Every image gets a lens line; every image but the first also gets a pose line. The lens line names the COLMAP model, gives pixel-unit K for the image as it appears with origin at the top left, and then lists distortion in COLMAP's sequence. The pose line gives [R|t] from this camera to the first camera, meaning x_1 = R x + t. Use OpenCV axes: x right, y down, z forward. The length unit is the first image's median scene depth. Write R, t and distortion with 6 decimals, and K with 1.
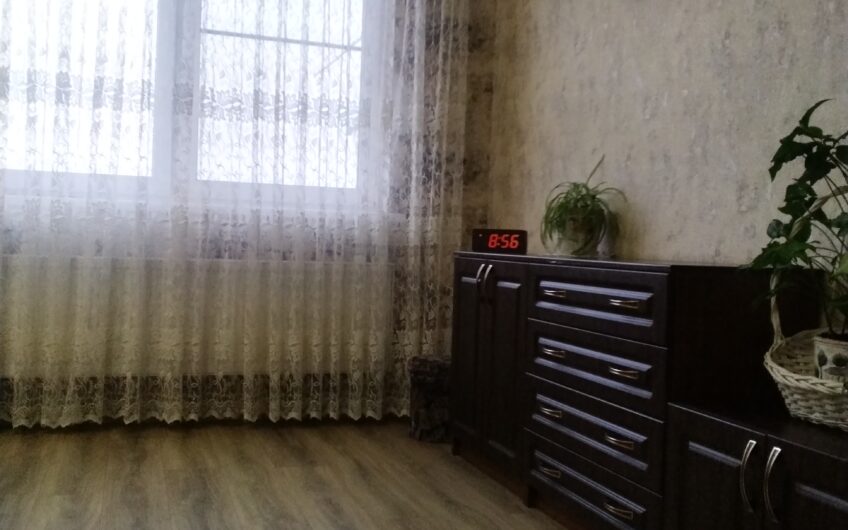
lens RADIAL K [[921.6, 0, 428.1], [0, 921.6, 258.7], [0, 0, 1]] dist [0.022230, 0.000000]
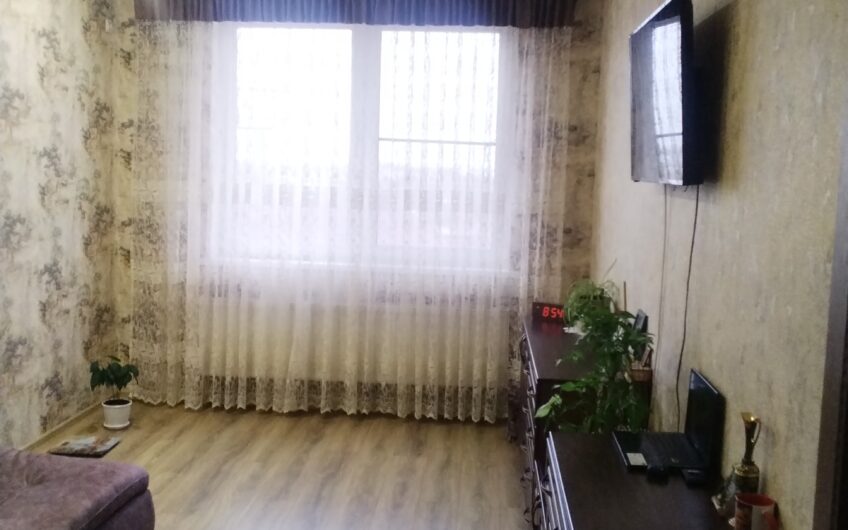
lens RADIAL K [[921.6, 0, 419.6], [0, 921.6, 267.9], [0, 0, 1]] dist [0.022230, 0.000000]
pose [[0.922545, 0.034073, -0.384381, 0.385625], [-0.002128, 0.996528, 0.083227, -0.180535], [0.385883, -0.075963, 0.919415, -0.315781]]
